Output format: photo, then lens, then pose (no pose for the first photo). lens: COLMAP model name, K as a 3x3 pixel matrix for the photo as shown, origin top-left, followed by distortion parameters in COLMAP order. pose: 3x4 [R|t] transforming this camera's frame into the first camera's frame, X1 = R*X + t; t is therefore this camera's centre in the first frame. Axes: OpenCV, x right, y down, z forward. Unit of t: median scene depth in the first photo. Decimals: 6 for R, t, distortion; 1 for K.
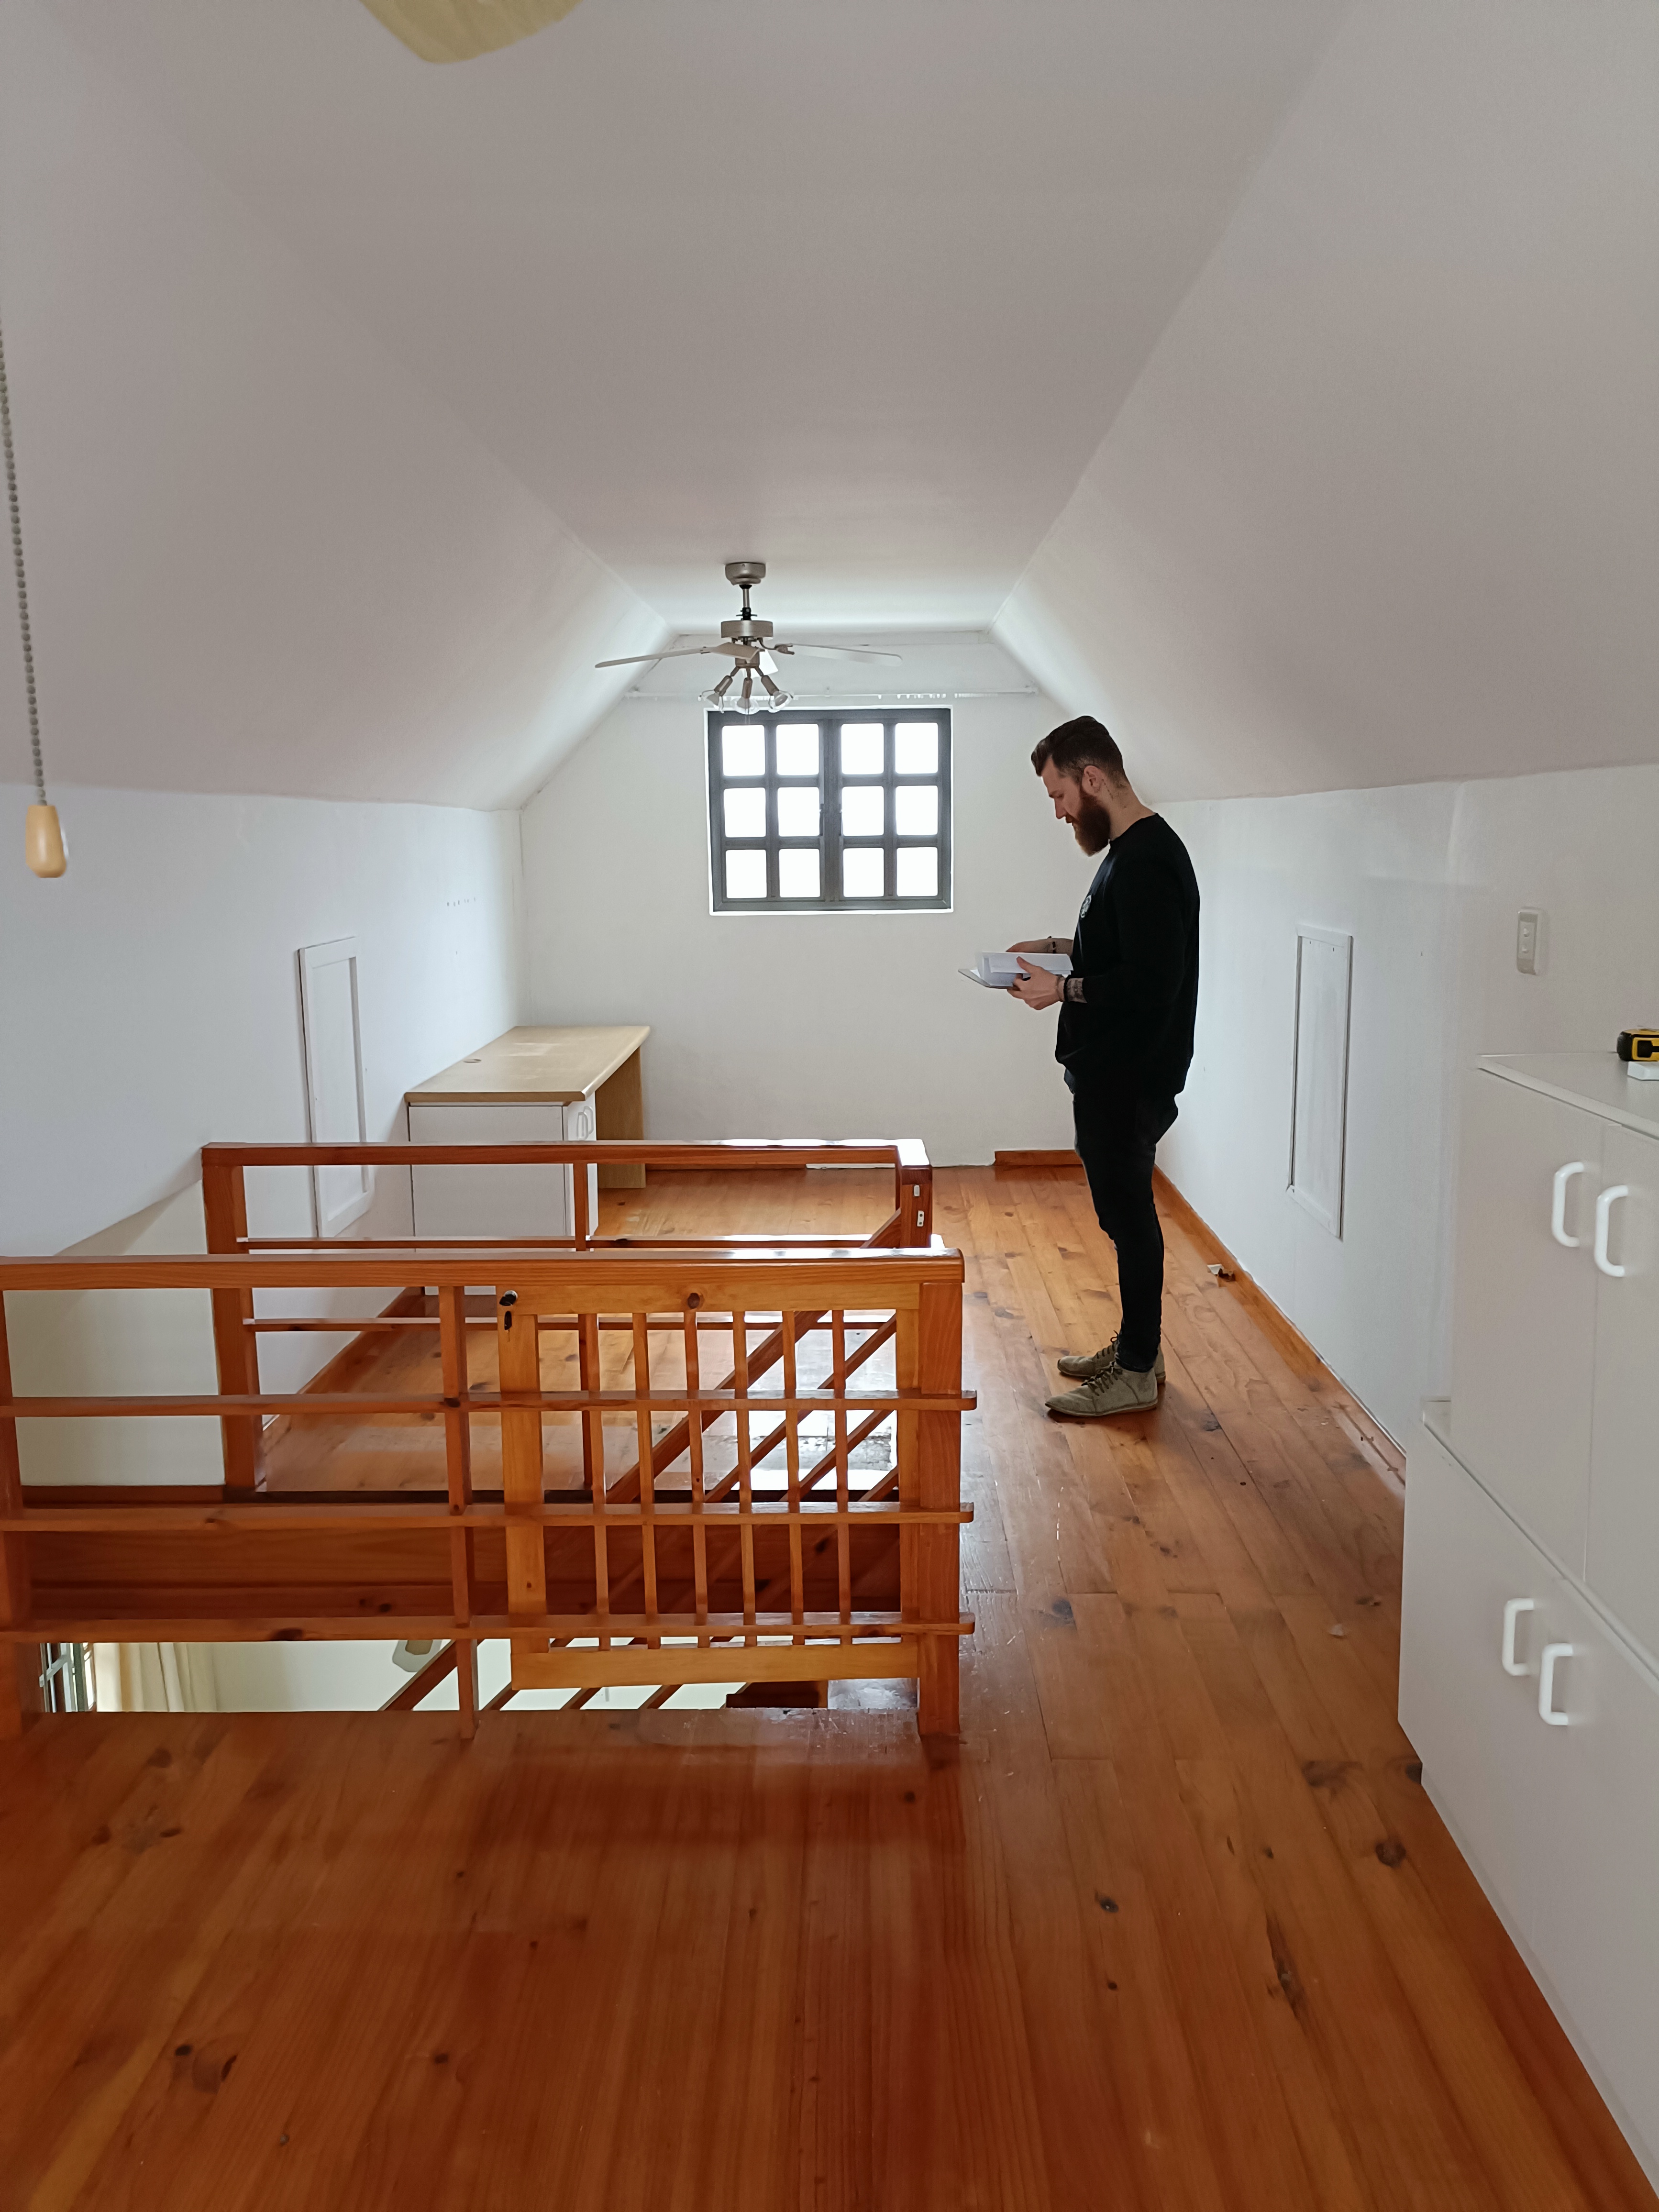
lens RADIAL K [[1660.7, 0, 840.1], [0, 1660.7, 1103.1], [0, 0, 1]] dist [0.057104, -0.033757]
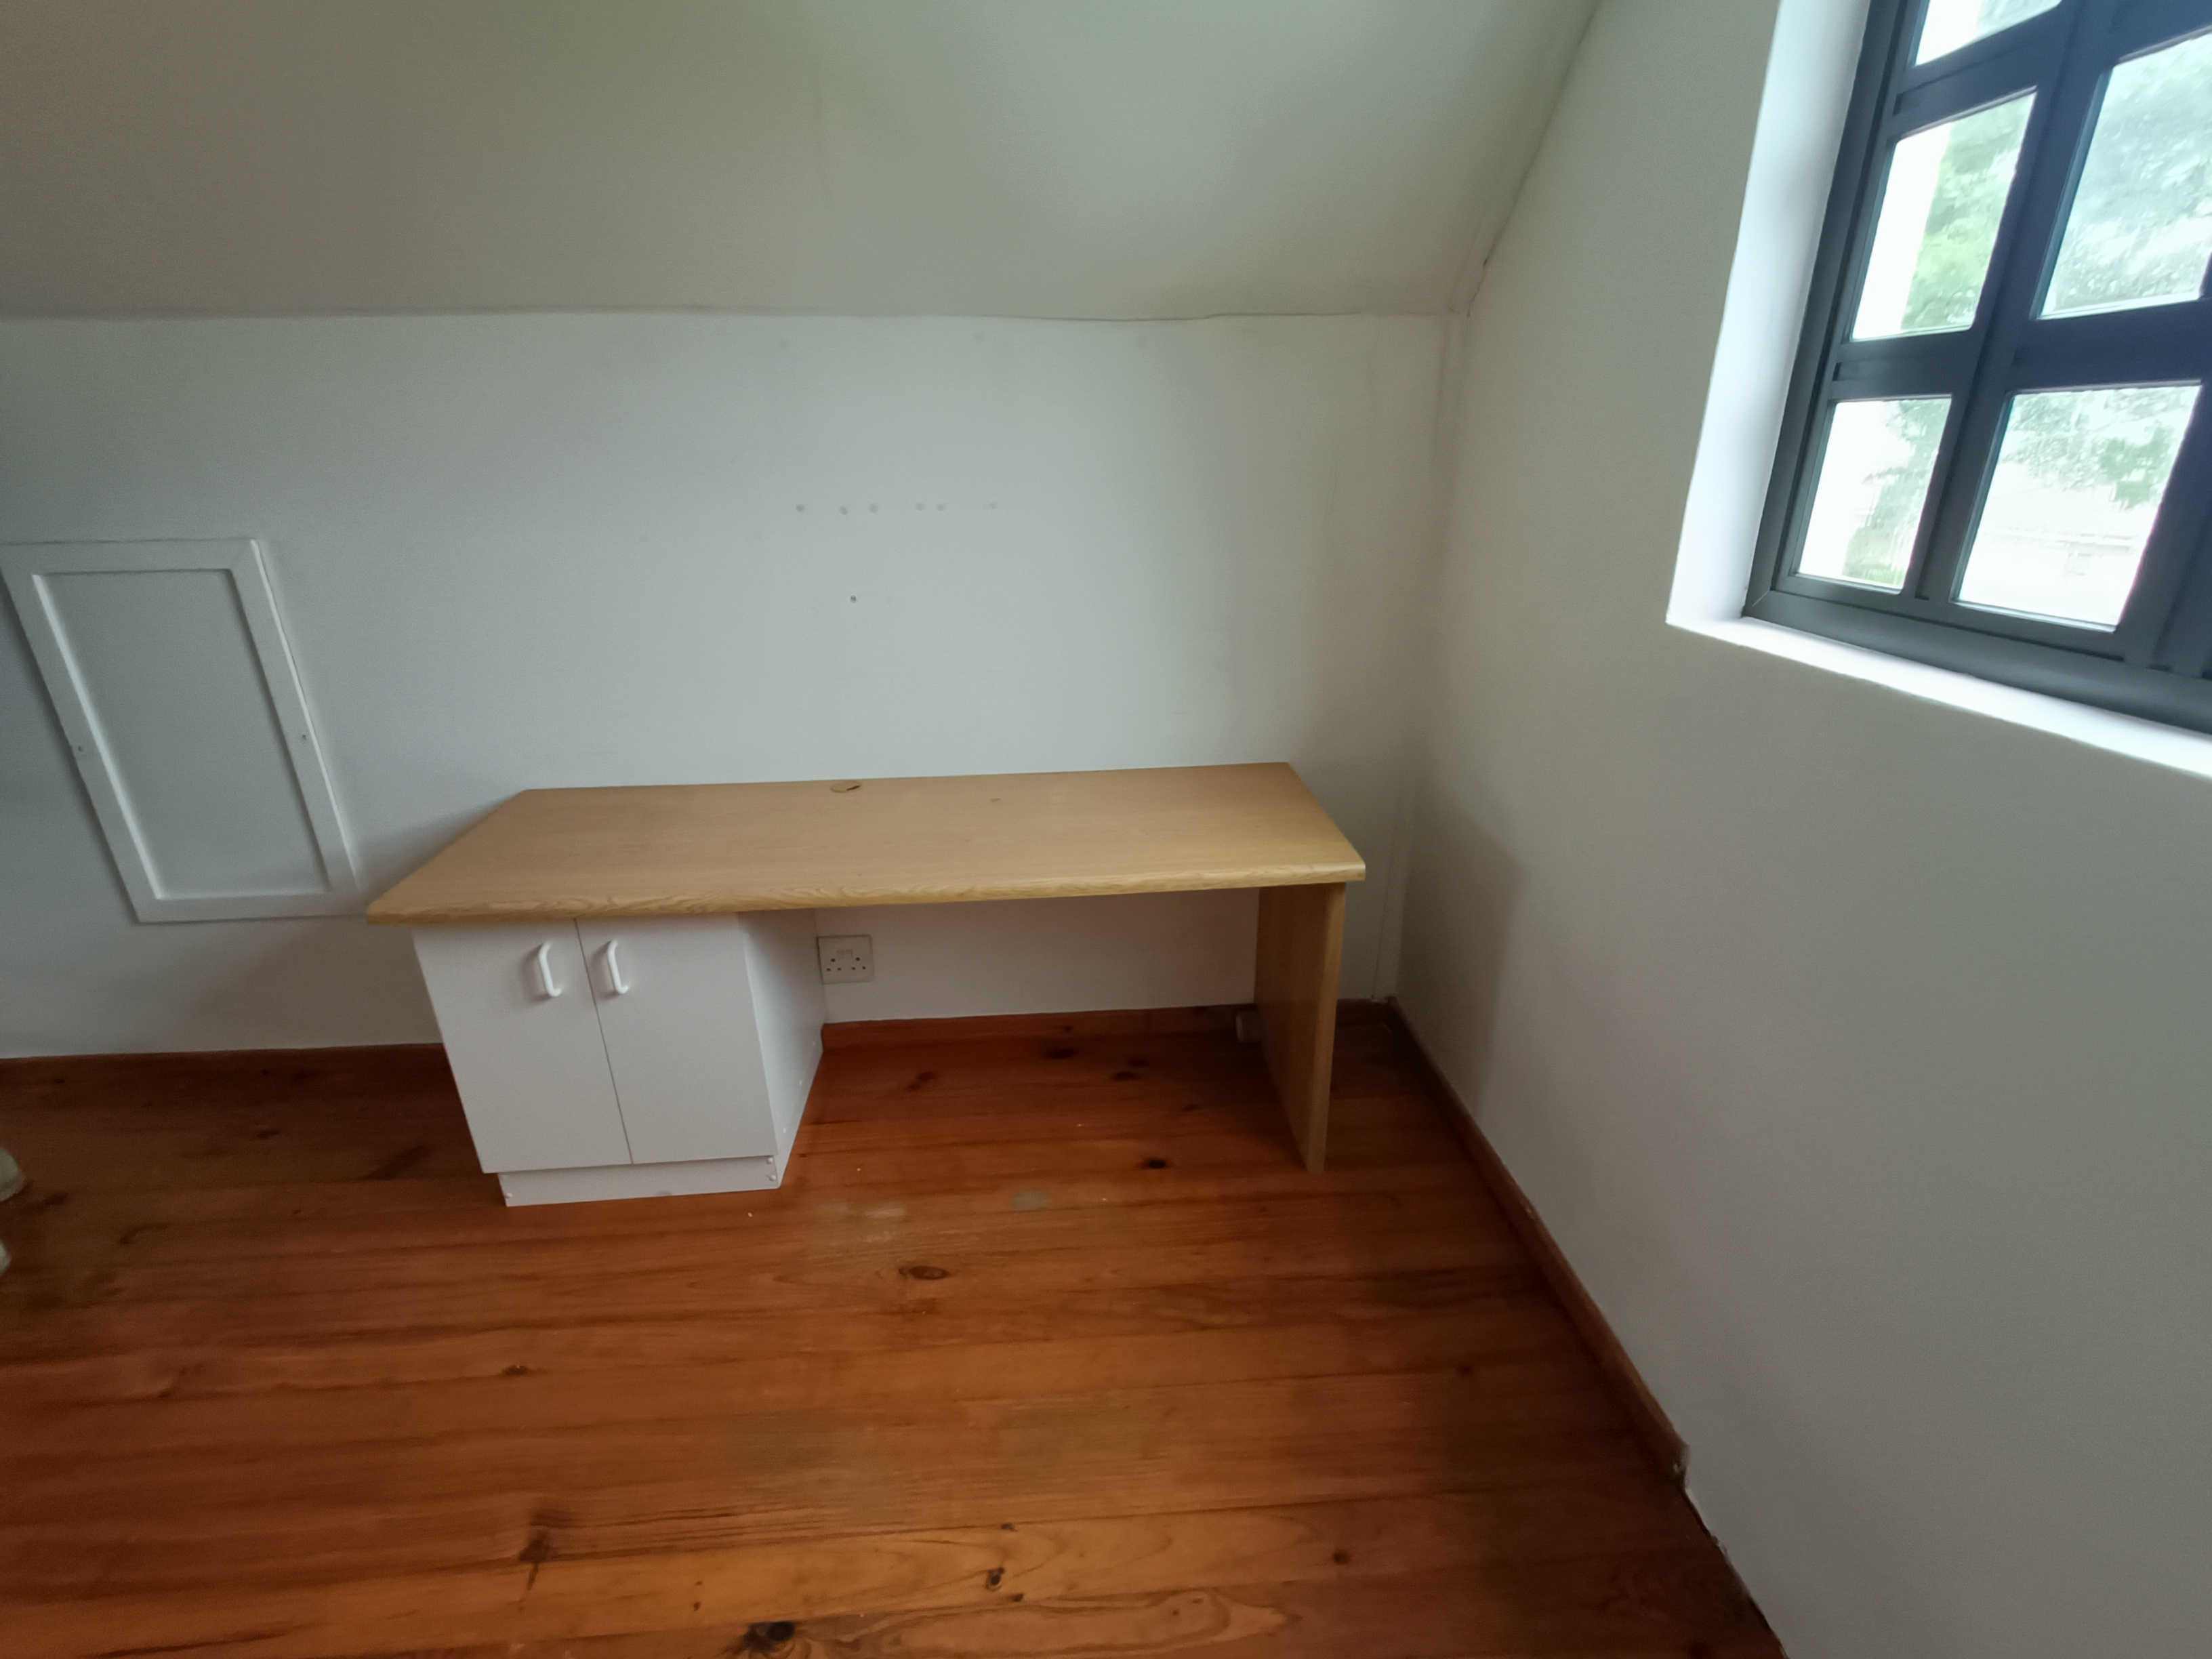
lens RADIAL K [[995.4, 0, 1106.0], [0, 995.4, 829.5], [0, 0, 1]] dist [0.002801, -0.007419]
pose [[0.095830, 0.372543, -0.923054, 0.122727], [-0.159989, 0.921030, 0.355116, -0.166838], [0.982456, 0.113648, 0.147865, 1.157940]]
